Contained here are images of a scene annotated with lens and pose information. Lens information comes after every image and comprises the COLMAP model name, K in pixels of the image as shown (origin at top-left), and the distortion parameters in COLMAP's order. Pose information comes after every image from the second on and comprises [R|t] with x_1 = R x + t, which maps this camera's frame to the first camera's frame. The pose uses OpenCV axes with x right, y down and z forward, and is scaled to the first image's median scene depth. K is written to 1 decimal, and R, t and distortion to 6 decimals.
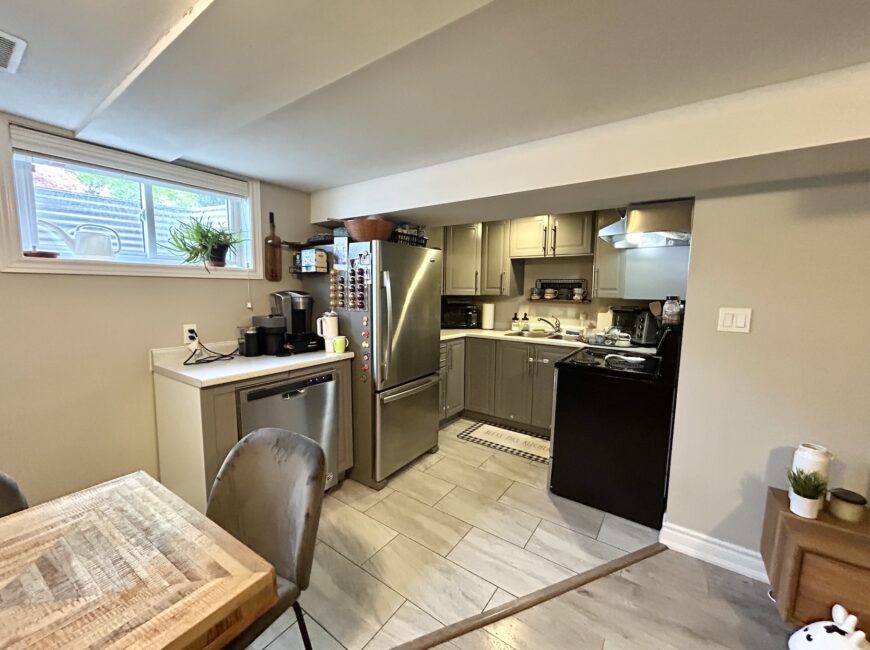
lens RADIAL K [[353.6, 0, 432.8], [0, 353.6, 325.4], [0, 0, 1]] dist [-0.002847, 0.000820]
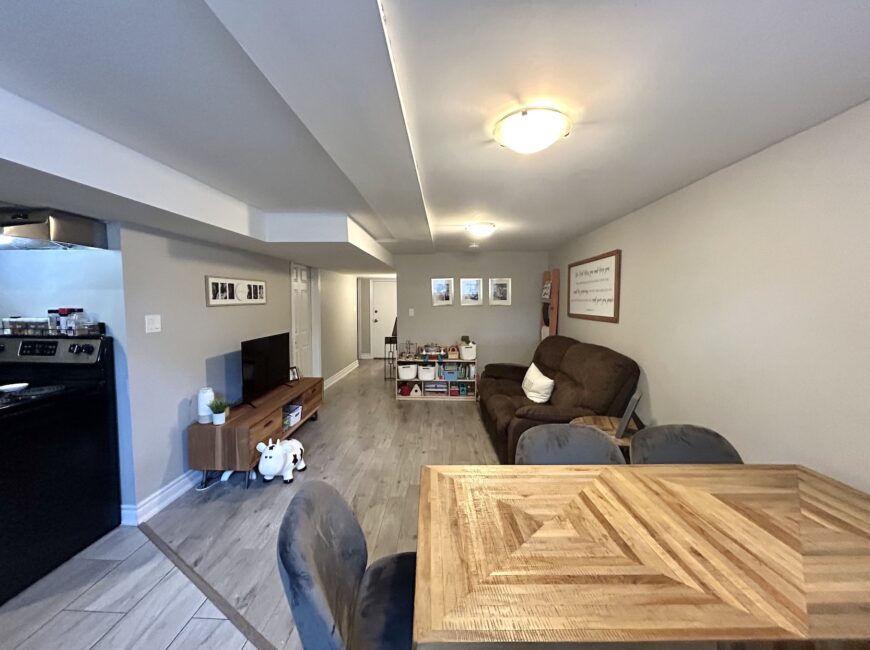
lens RADIAL K [[353.6, 0, 432.8], [0, 353.6, 325.4], [0, 0, 1]] dist [-0.002847, 0.000820]
pose [[-0.547142, -0.075810, 0.833600, -0.597313], [0.077867, 0.986962, 0.140866, -0.079601], [-0.833410, 0.141984, -0.534105, 0.563652]]
